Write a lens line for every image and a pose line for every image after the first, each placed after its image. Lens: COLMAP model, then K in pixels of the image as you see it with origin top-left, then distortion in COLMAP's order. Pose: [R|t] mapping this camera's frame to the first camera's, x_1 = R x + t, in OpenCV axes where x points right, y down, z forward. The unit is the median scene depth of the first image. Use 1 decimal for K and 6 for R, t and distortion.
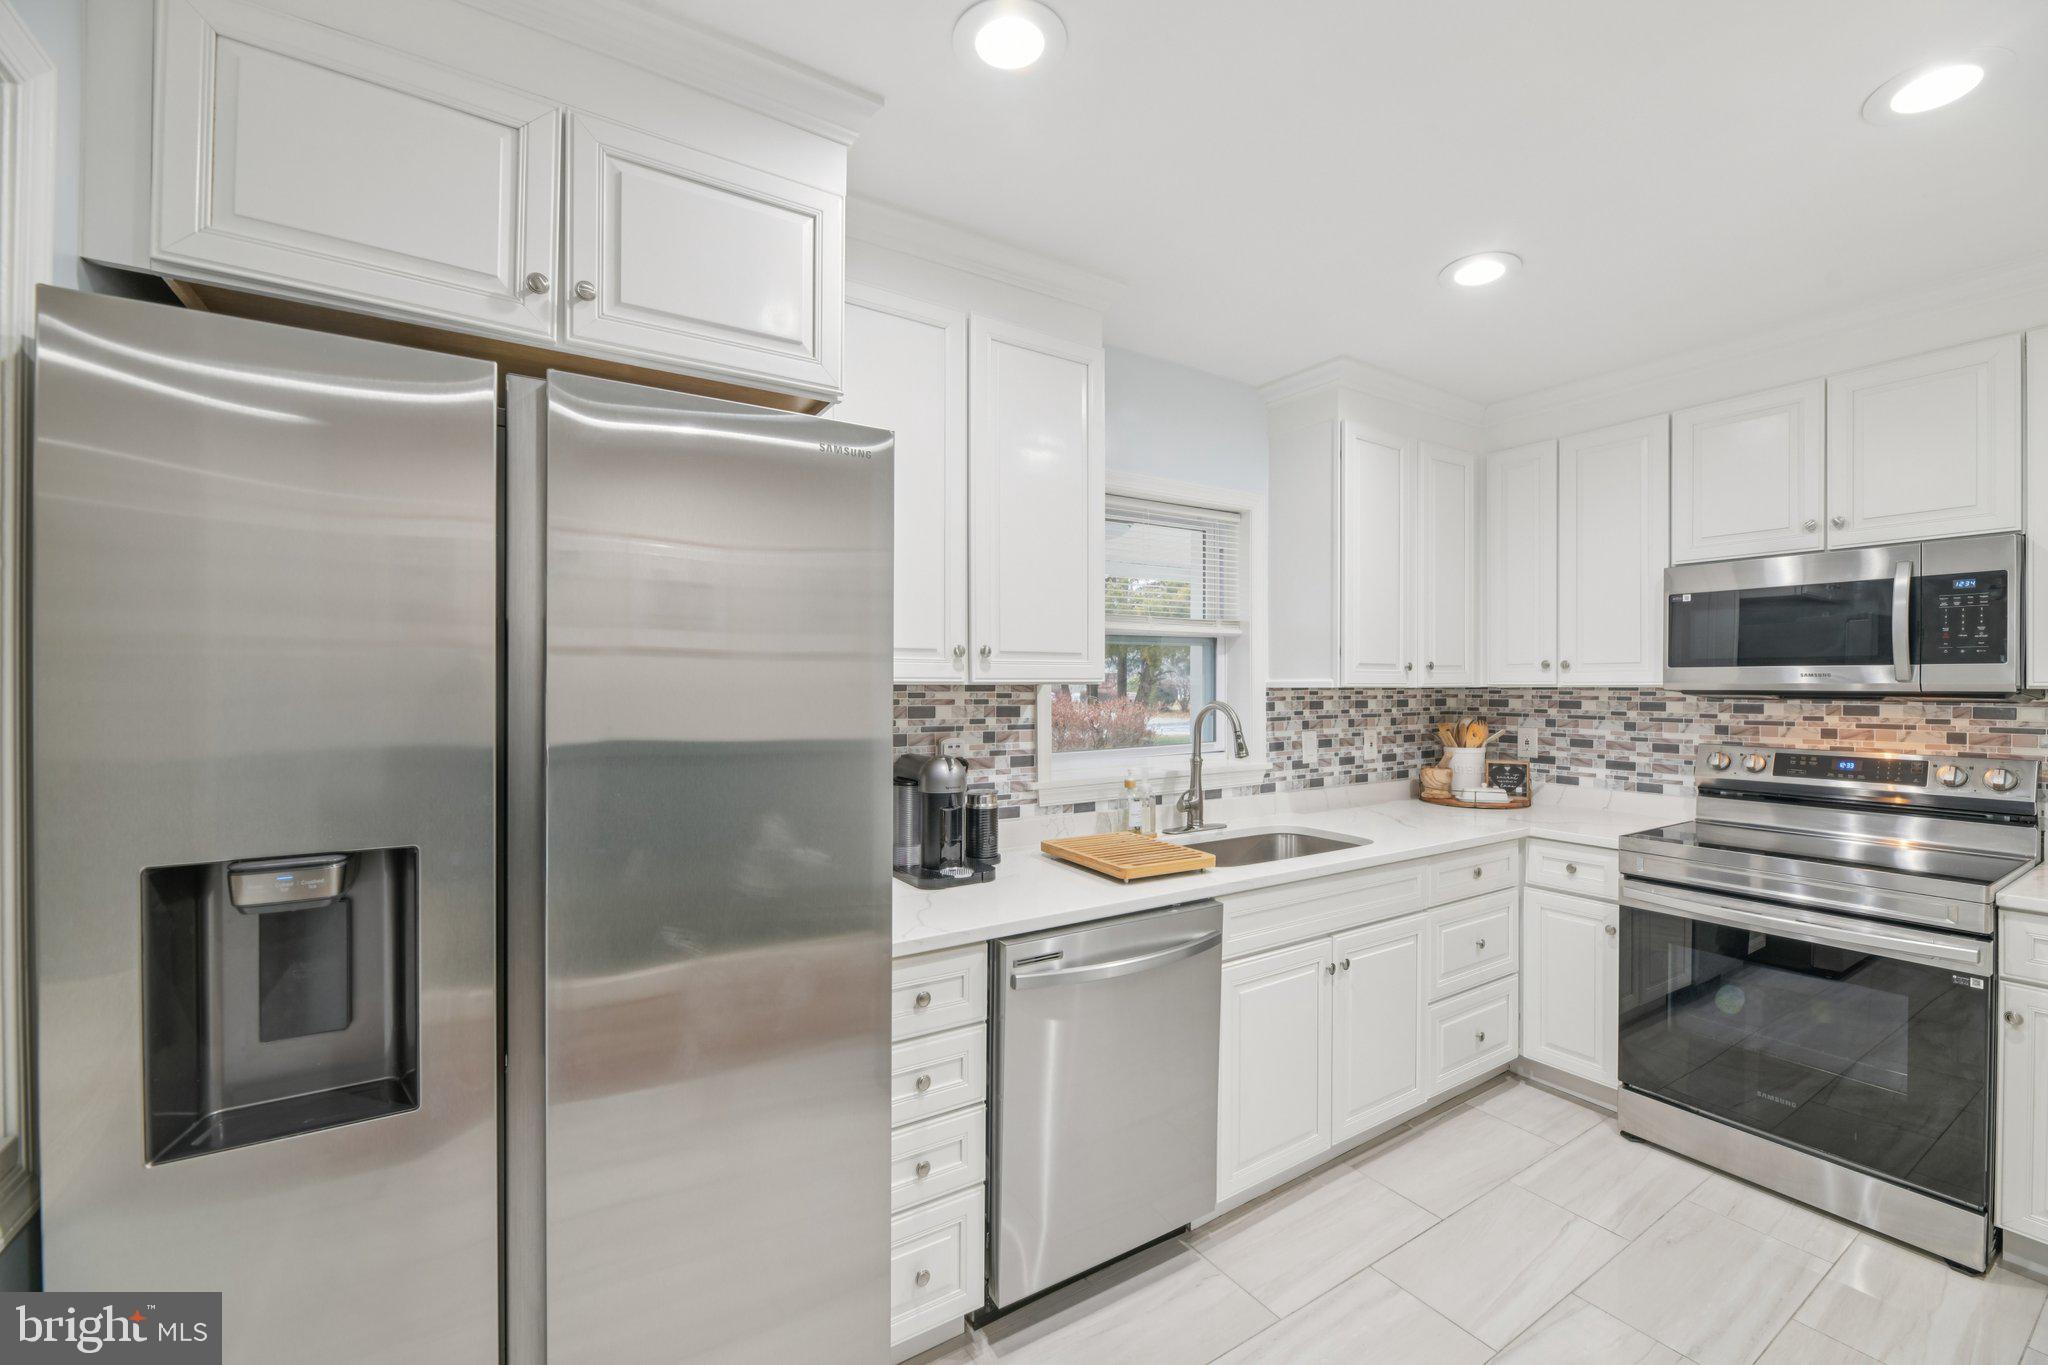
lens RADIAL K [[838.1, 0, 1028.7], [0, 838.1, 684.0], [0, 0, 1]] dist [-0.005145, -0.000614]
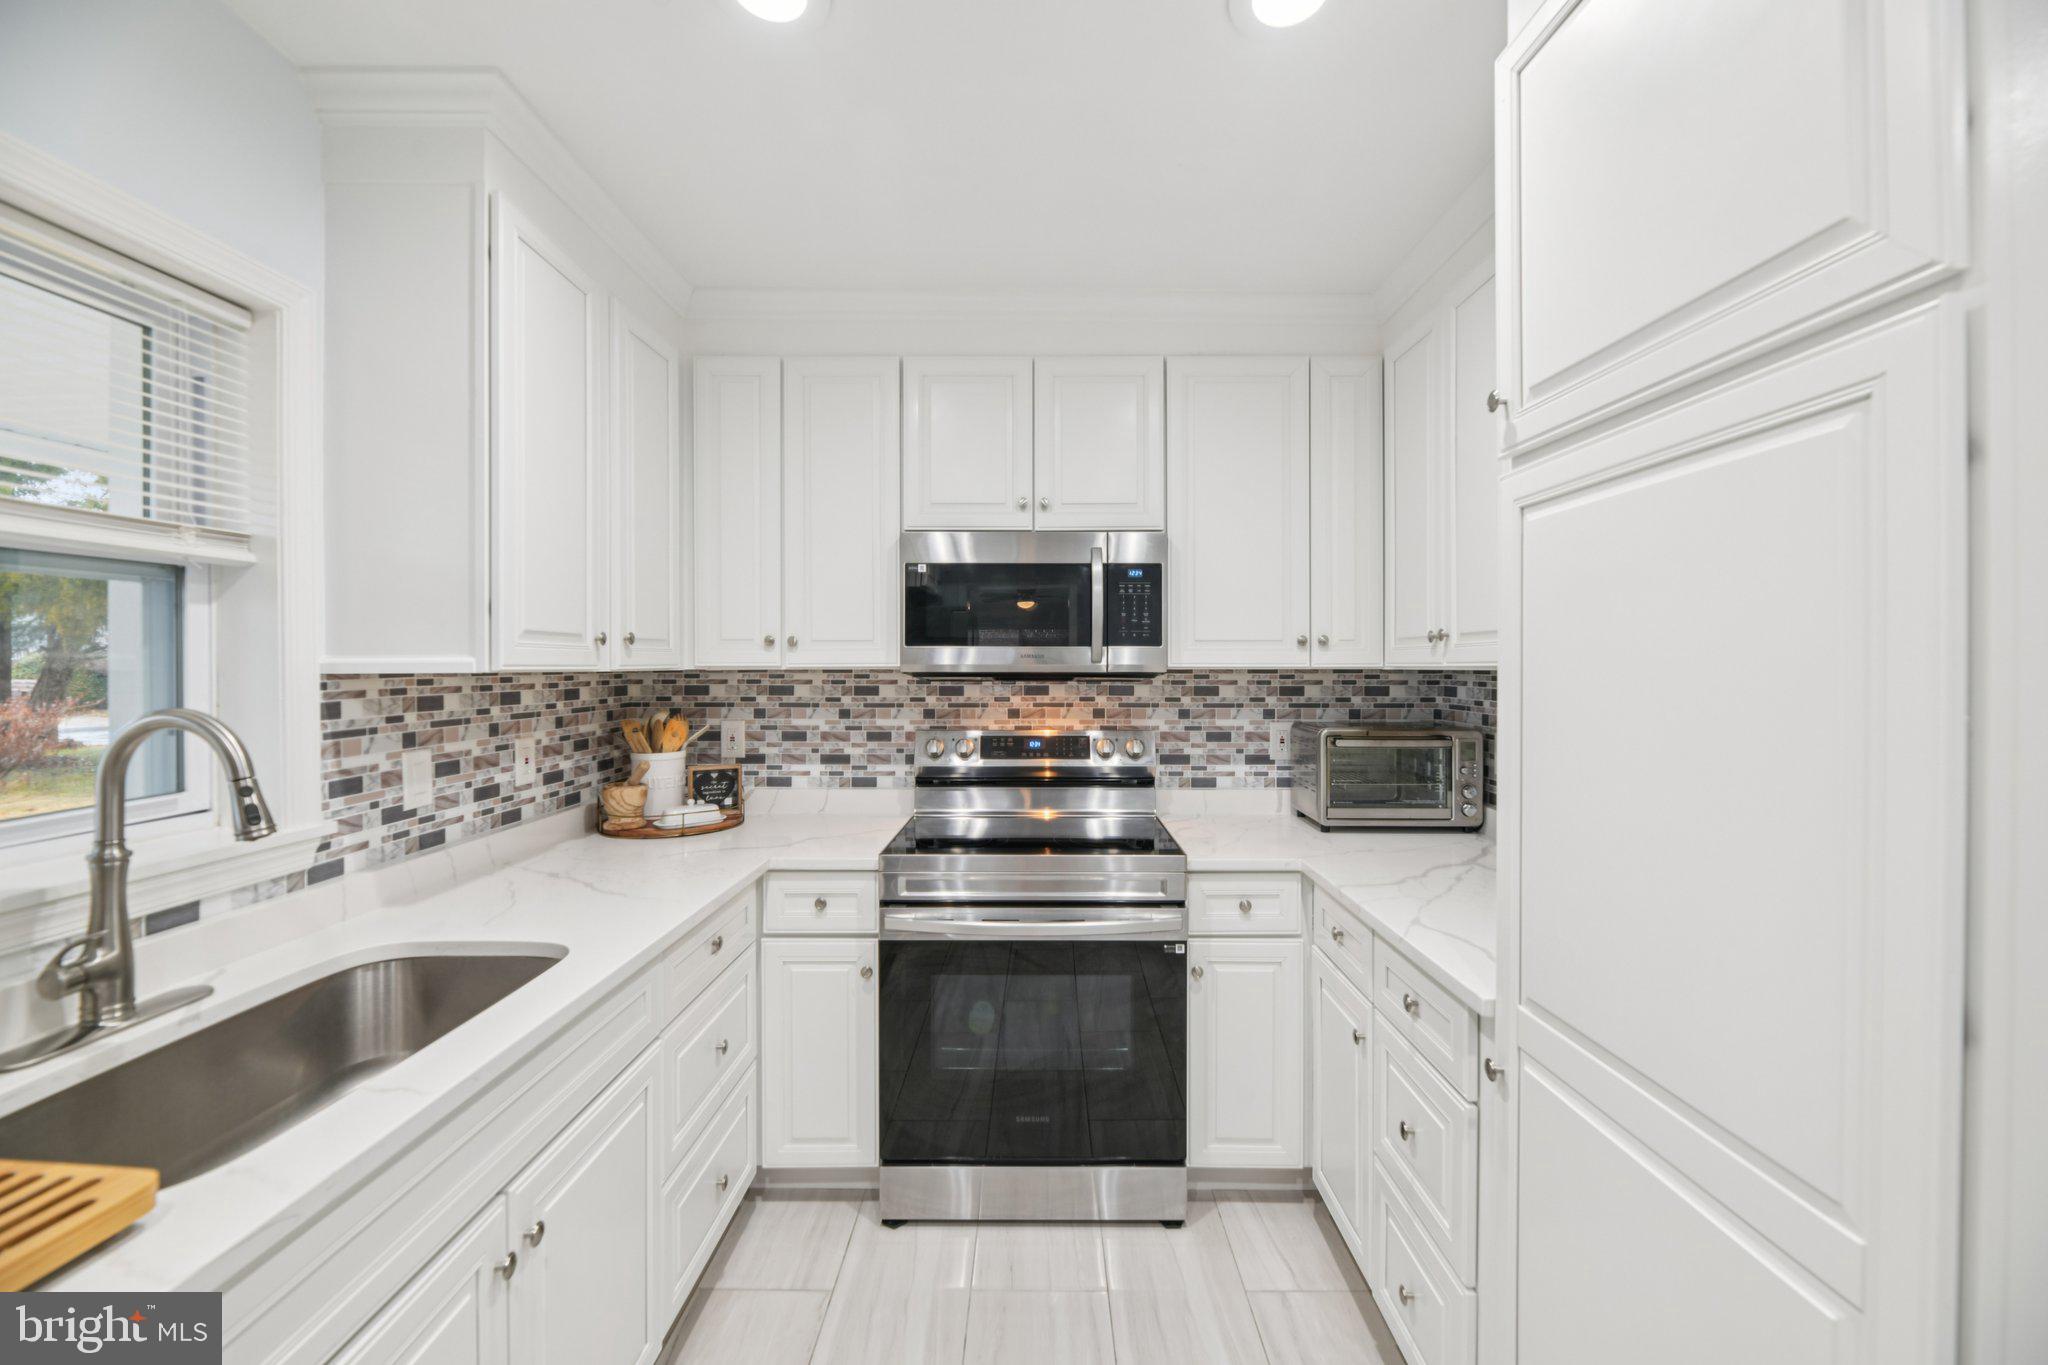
lens RADIAL K [[838.1, 0, 1038.9], [0, 838.1, 669.6], [0, 0, 1]] dist [-0.005145, -0.000614]
pose [[0.542015, -0.005120, 0.840353, 0.109849], [0.001101, 0.999985, 0.005383, -0.000210], [-0.840368, -0.001992, 0.542013, 0.417620]]
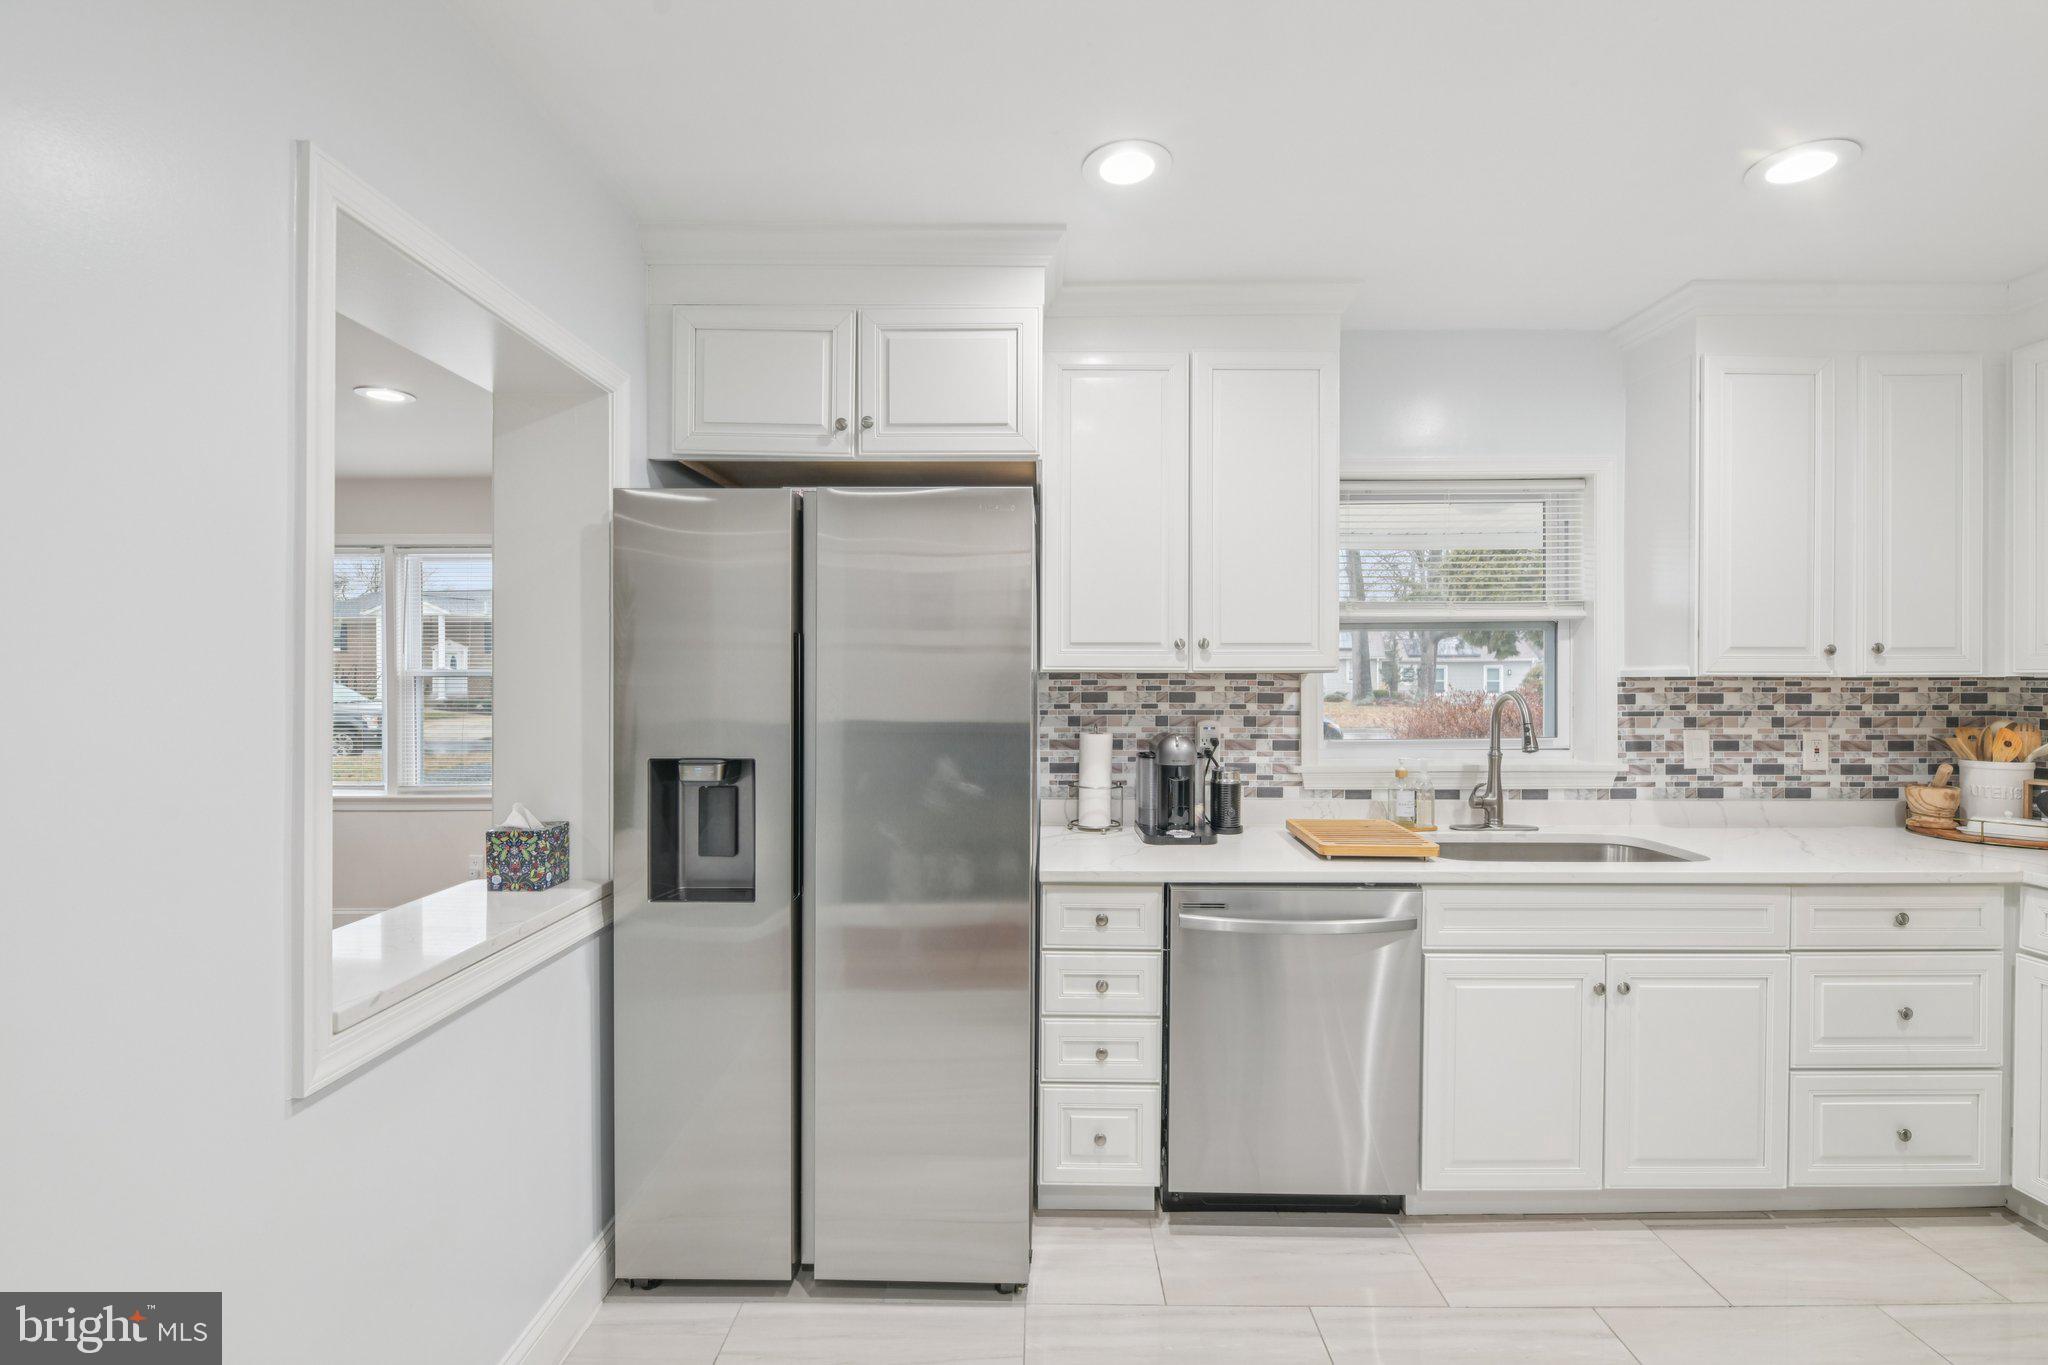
lens RADIAL K [[896.9, 0, 1027.7], [0, 896.9, 673.9], [0, 0, 1]] dist [-0.001174, -0.001670]
pose [[0.835584, 0.000520, -0.549362, 0.322808], [-0.000377, 1.000000, 0.000373, 0.001380], [0.549362, -0.000104, 0.835585, -0.121617]]
